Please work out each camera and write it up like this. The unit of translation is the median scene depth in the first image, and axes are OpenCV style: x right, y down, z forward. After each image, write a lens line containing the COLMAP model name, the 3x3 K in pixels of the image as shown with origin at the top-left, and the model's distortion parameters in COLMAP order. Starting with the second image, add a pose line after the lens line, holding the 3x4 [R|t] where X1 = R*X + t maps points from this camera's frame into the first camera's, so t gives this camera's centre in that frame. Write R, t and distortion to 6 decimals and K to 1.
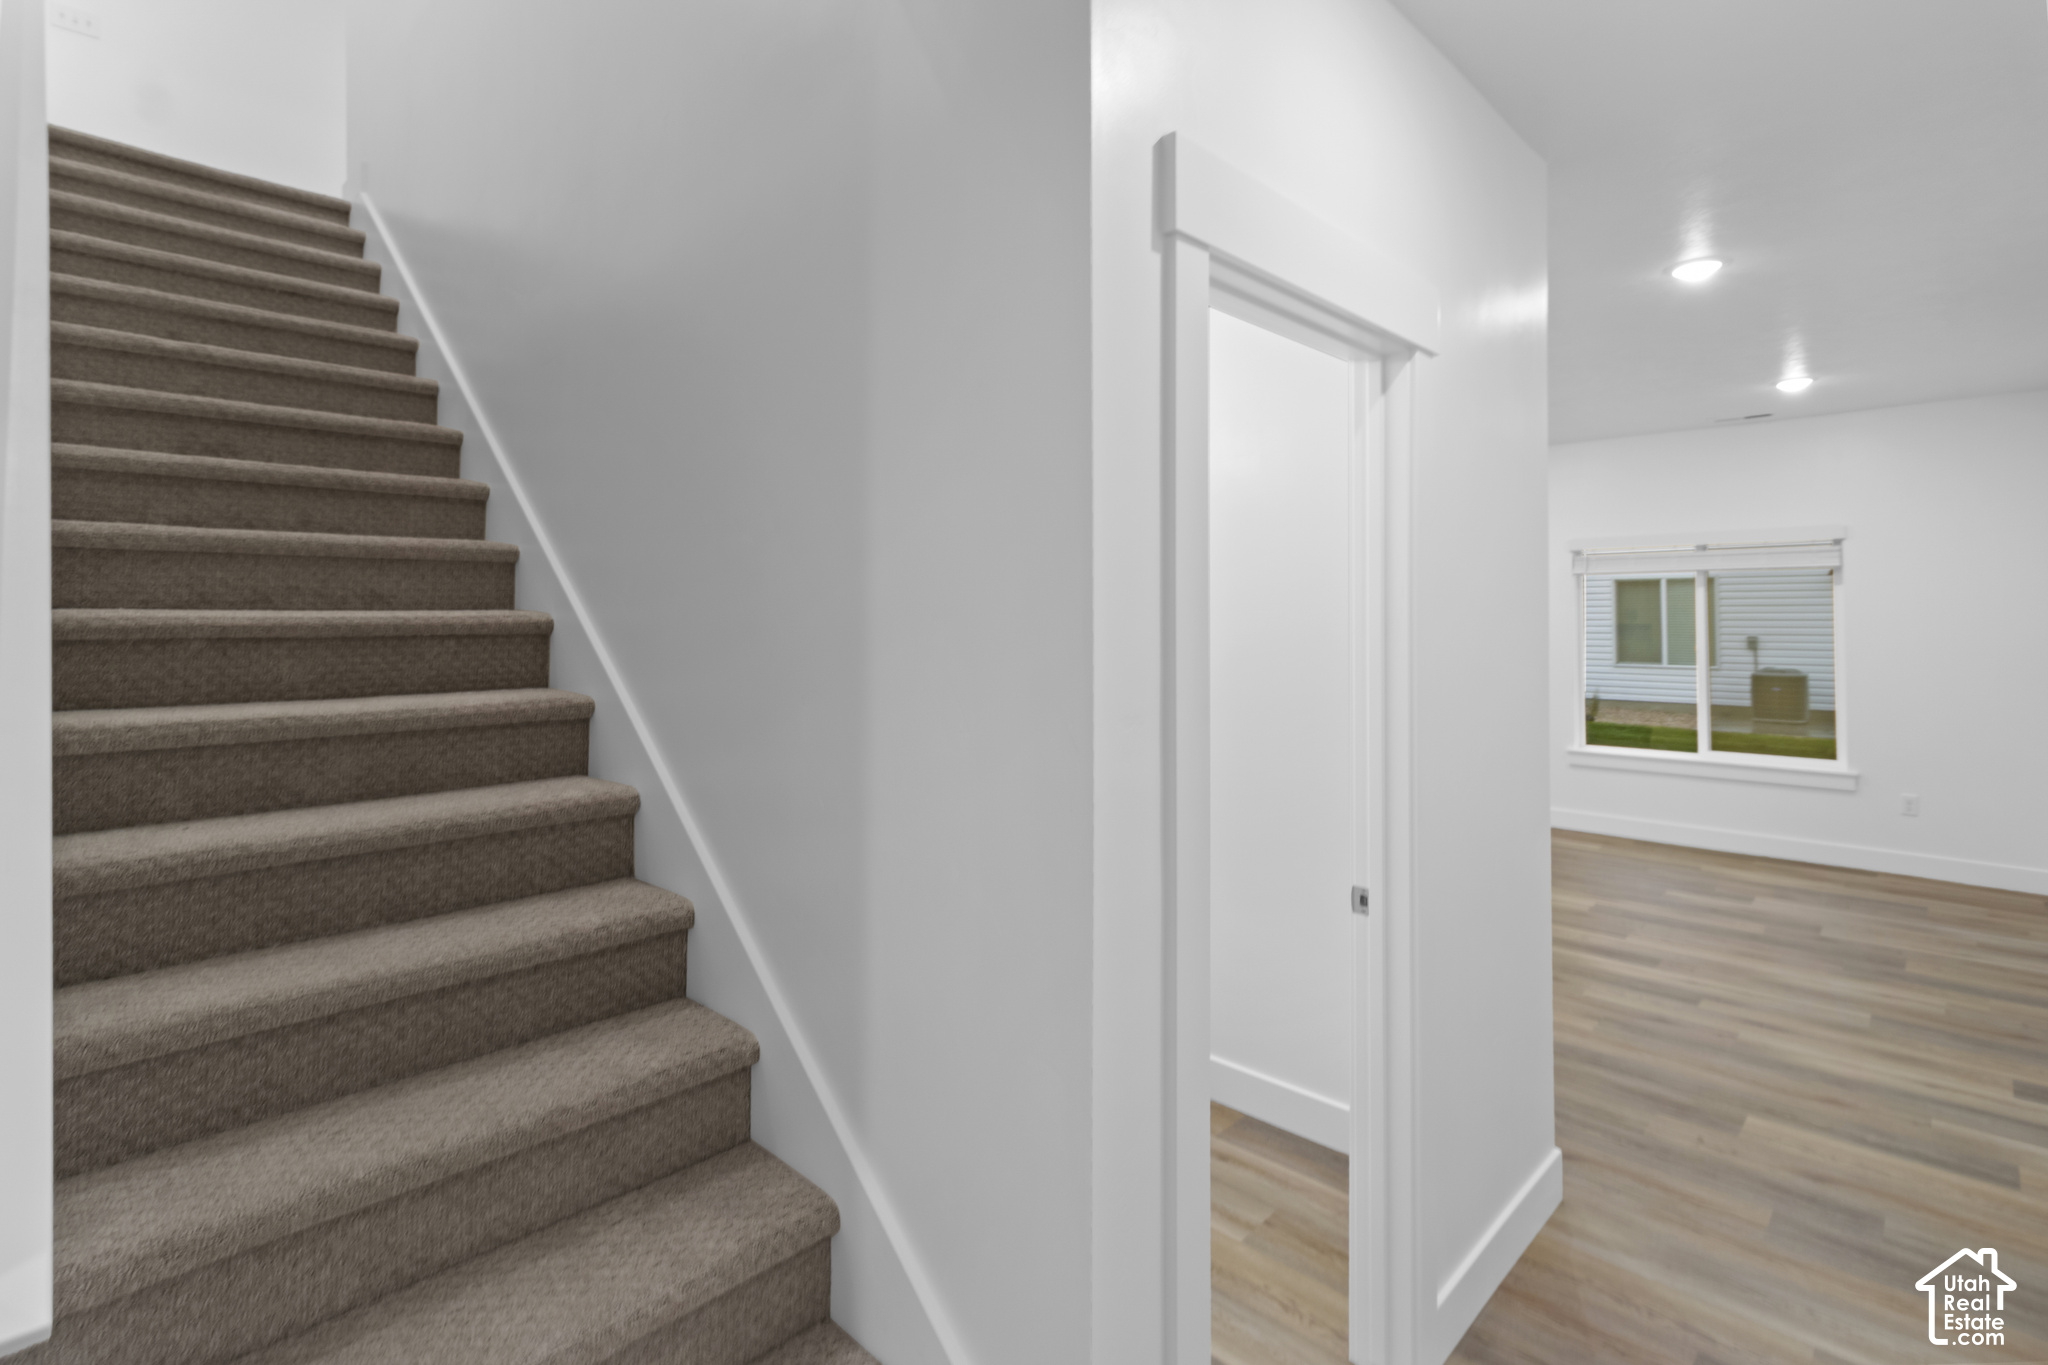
lens RADIAL K [[981.8, 0, 1064.5], [0, 981.8, 597.9], [0, 0, 1]] dist [0.011737, -0.000171]
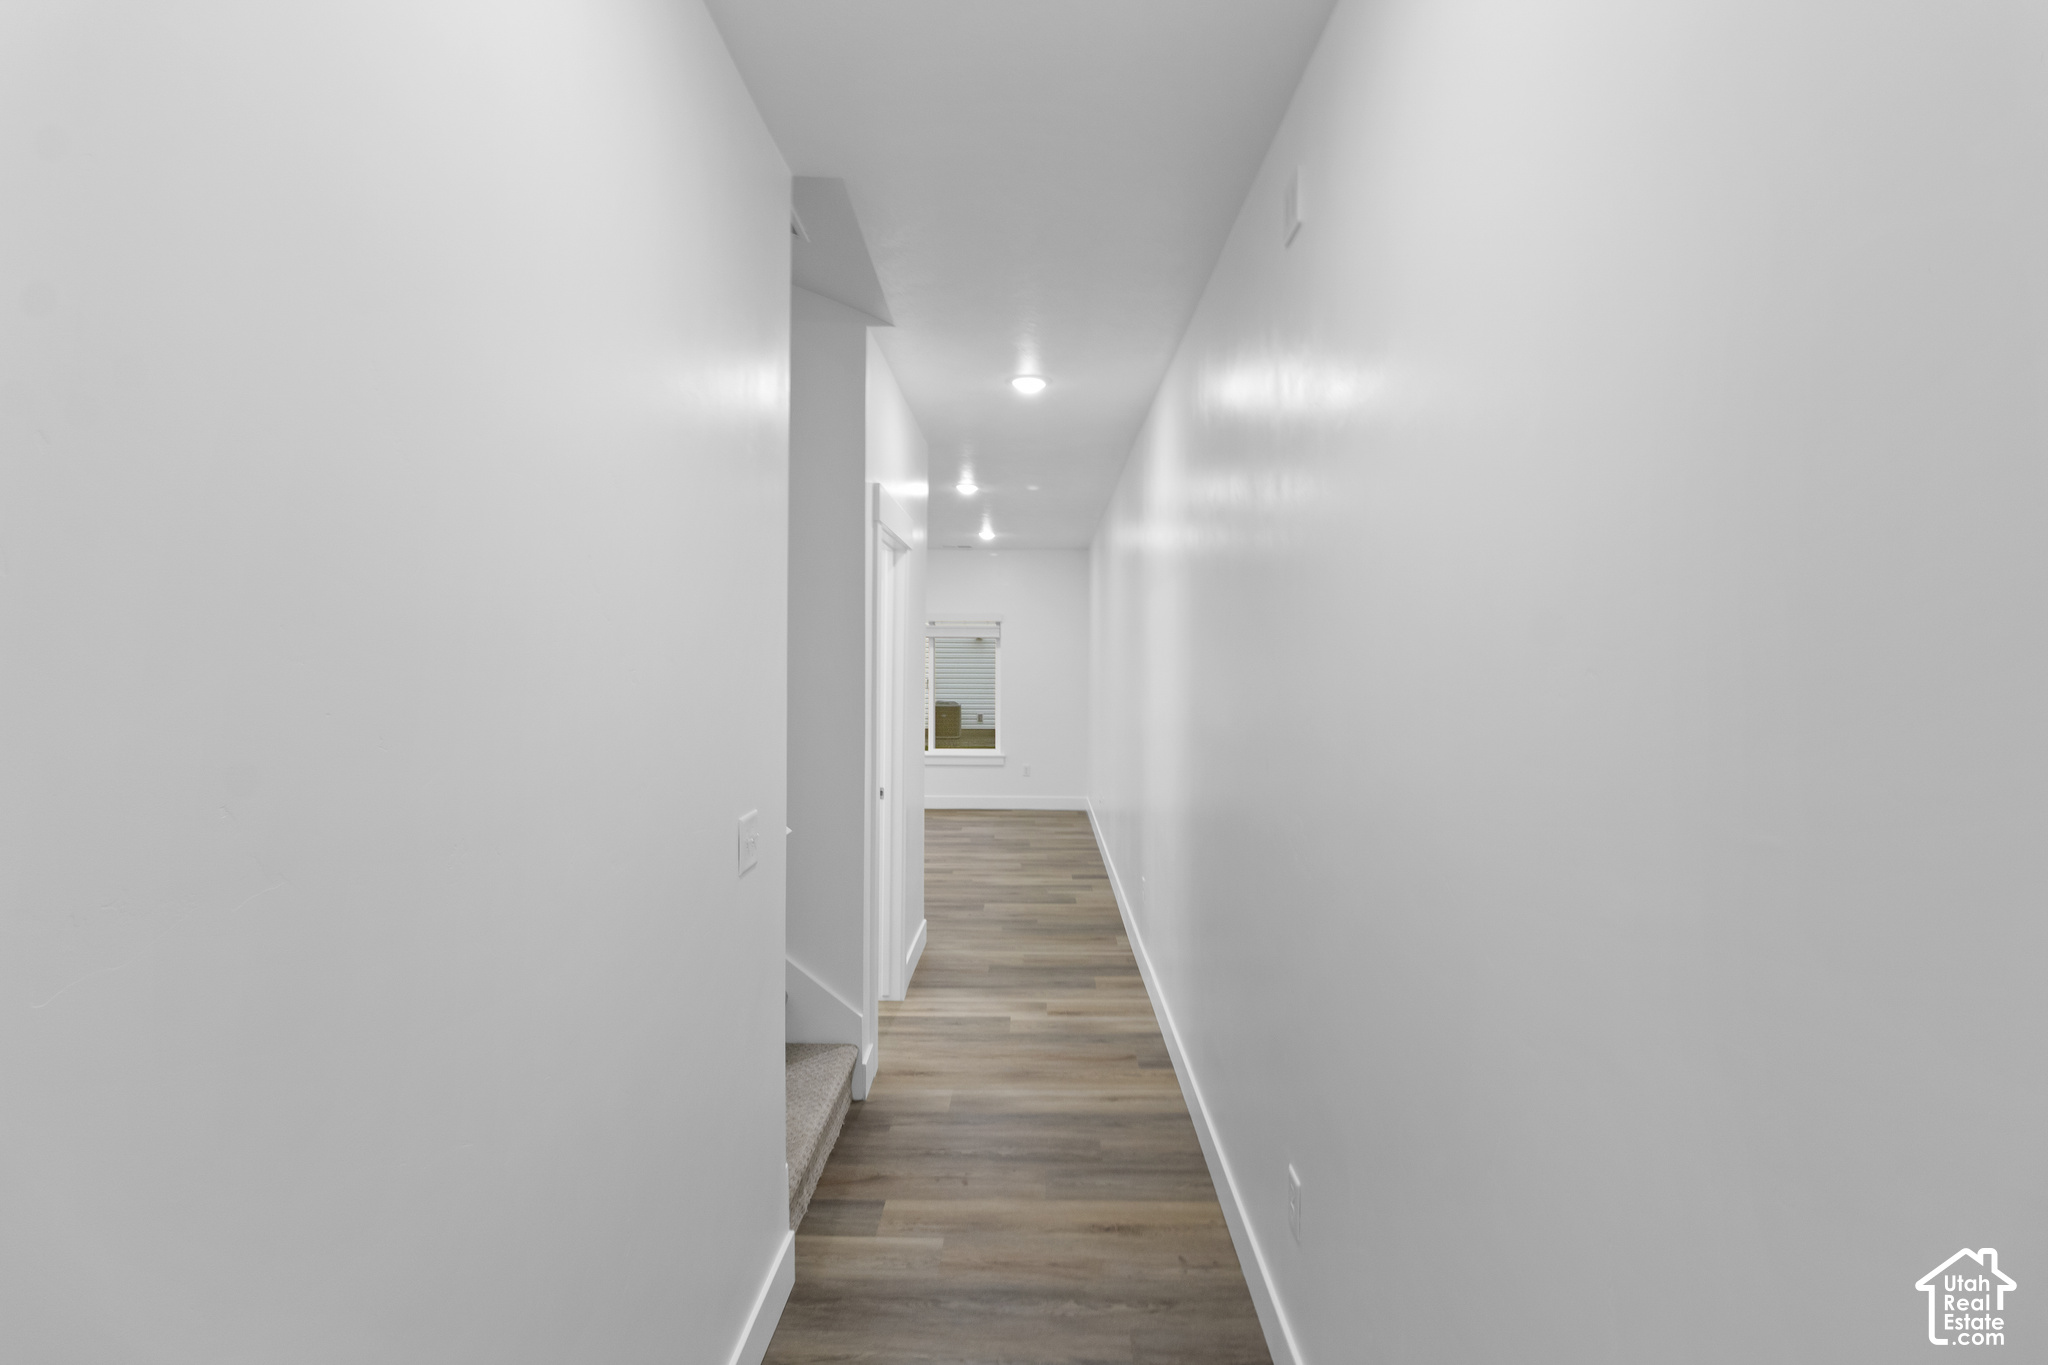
lens RADIAL K [[981.8, 0, 1026.8], [0, 981.8, 667.6], [0, 0, 1]] dist [0.011737, -0.000171]
pose [[0.738736, 0.004999, 0.673976, -0.468713], [-0.020422, 0.999679, 0.014970, -0.007483], [-0.673685, -0.024823, 0.738601, -0.422079]]
